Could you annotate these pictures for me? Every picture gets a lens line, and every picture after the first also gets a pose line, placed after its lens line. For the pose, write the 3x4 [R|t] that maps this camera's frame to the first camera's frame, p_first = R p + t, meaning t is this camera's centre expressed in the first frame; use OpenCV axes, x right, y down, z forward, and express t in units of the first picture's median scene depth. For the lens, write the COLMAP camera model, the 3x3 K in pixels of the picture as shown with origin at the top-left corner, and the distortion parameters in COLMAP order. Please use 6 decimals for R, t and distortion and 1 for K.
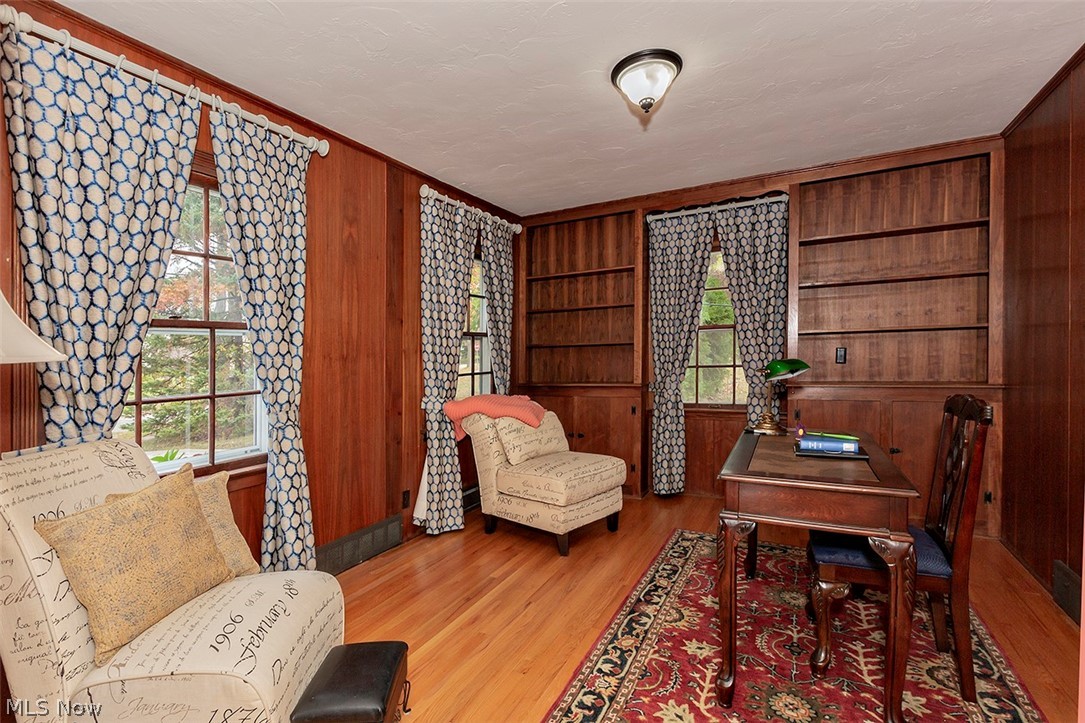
lens RADIAL K [[497.9, 0, 542.5], [0, 497.9, 361.5], [0, 0, 1]] dist [-0.000658, -0.000073]
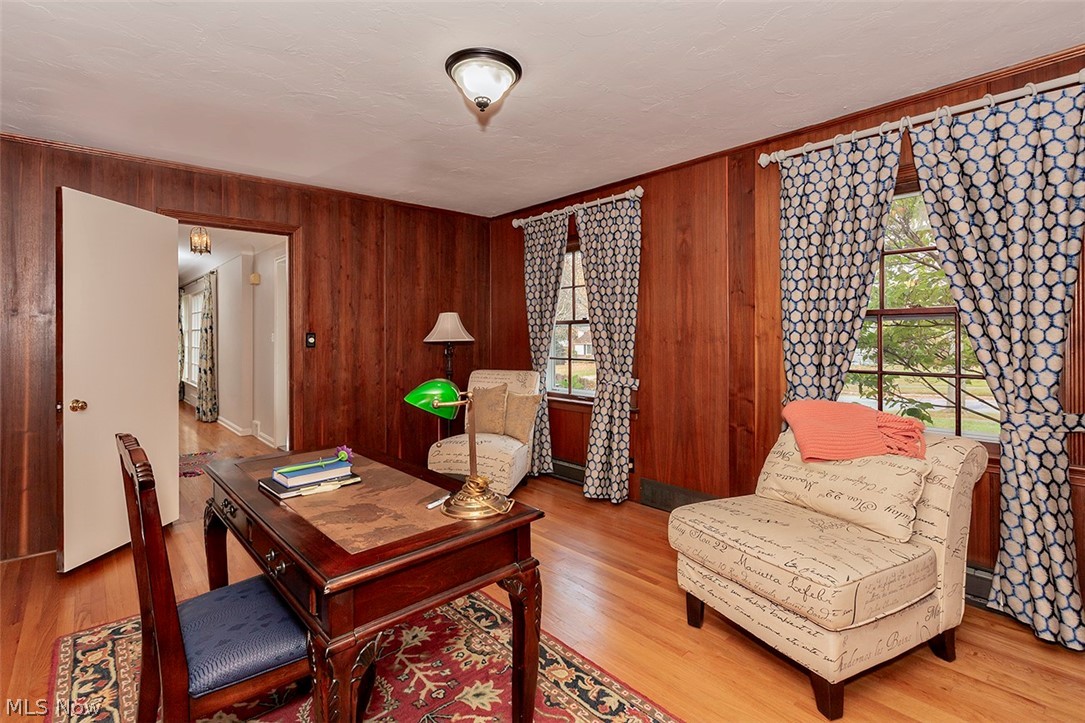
lens RADIAL K [[419.8, 0, 542.5], [0, 419.8, 323.4], [0, 0, 1]] dist [-0.000049, 0.000009]
pose [[-0.249088, 0.006209, -0.968461, 0.814040], [-0.002887, 0.999970, 0.007154, -0.070120], [0.968476, 0.004578, -0.249063, 1.088837]]
